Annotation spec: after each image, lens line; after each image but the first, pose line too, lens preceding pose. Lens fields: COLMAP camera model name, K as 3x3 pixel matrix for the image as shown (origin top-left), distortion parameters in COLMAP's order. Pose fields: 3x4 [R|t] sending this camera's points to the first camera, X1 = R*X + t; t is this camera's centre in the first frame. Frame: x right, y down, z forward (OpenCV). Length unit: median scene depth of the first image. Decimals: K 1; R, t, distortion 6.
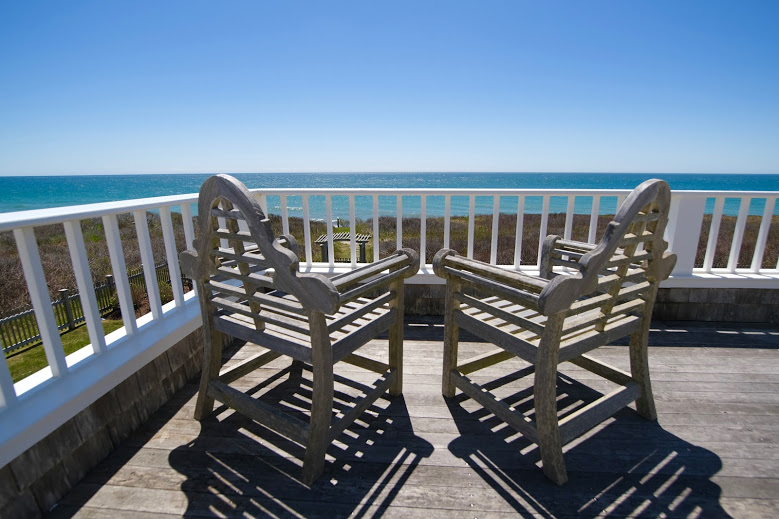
lens RADIAL K [[345.5, 0, 389.5], [0, 345.5, 259.5], [0, 0, 1]] dist [-0.025479, 0.000394]
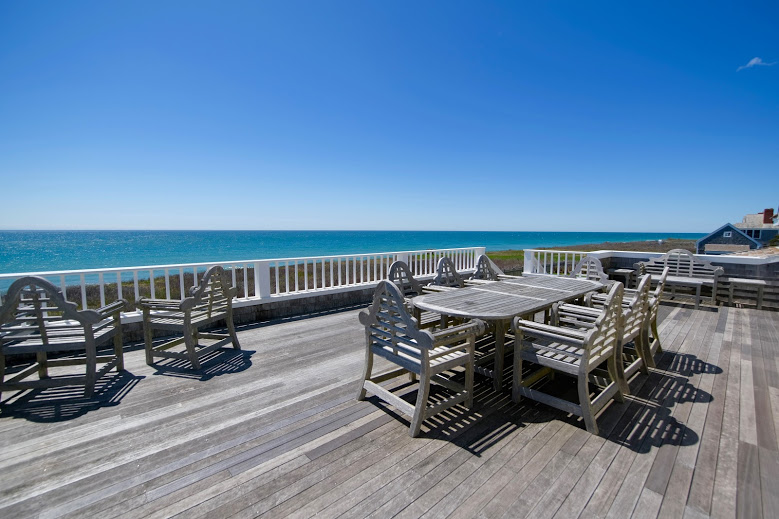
lens RADIAL K [[345.5, 0, 389.5], [0, 345.5, 259.5], [0, 0, 1]] dist [-0.025479, 0.000394]
pose [[0.665946, -0.054890, 0.743978, -0.462038], [0.171419, 0.981863, -0.080999, 0.216019], [-0.726039, 0.181473, 0.663276, -1.978873]]
